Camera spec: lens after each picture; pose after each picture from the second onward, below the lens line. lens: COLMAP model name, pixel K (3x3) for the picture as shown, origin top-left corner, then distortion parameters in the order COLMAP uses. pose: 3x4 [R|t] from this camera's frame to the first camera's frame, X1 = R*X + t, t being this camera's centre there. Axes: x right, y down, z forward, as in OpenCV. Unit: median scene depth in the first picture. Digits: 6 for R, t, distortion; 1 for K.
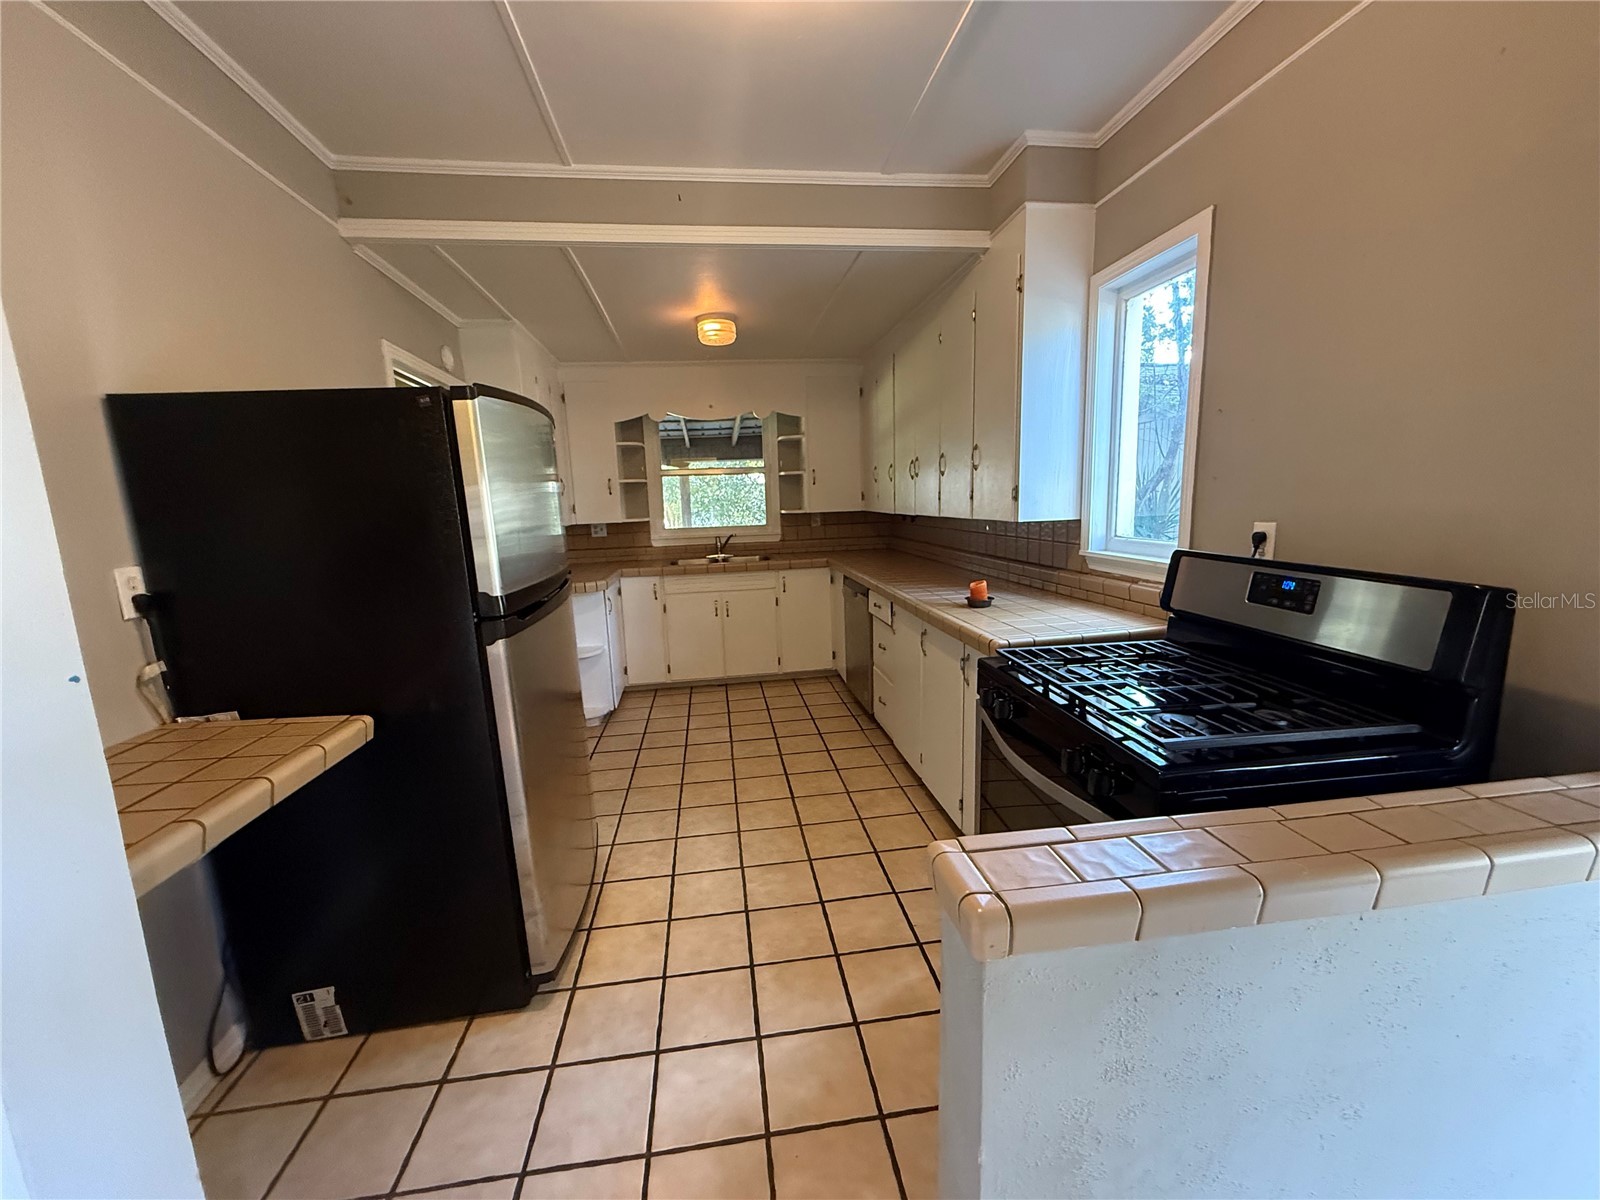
lens RADIAL K [[637.9, 0, 798.1], [0, 637.9, 604.7], [0, 0, 1]] dist [0.002388, 0.000027]
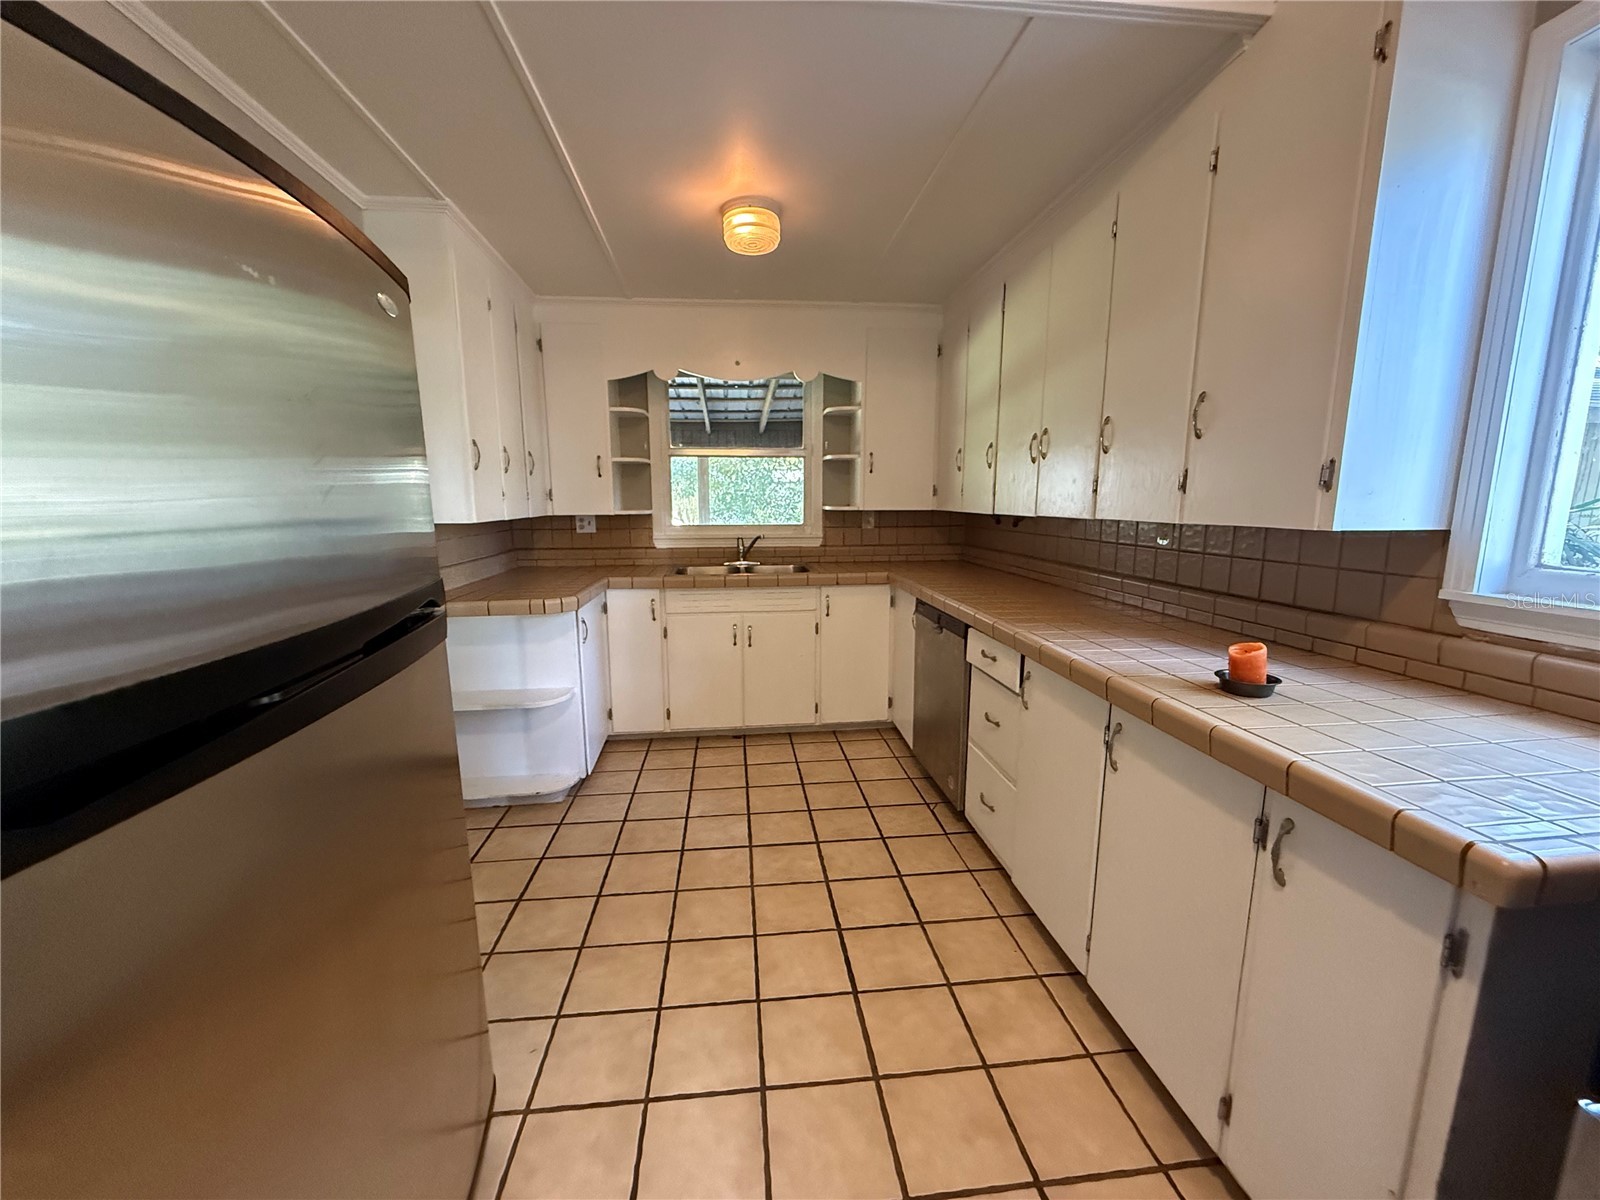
lens RADIAL K [[637.9, 0, 800.8], [0, 637.9, 604.6], [0, 0, 1]] dist [0.002388, 0.000027]
pose [[0.999067, 0.036344, -0.023333, -0.037660], [-0.036449, 0.999327, -0.004074, -0.030235], [0.023170, 0.004920, 0.999719, 0.273312]]
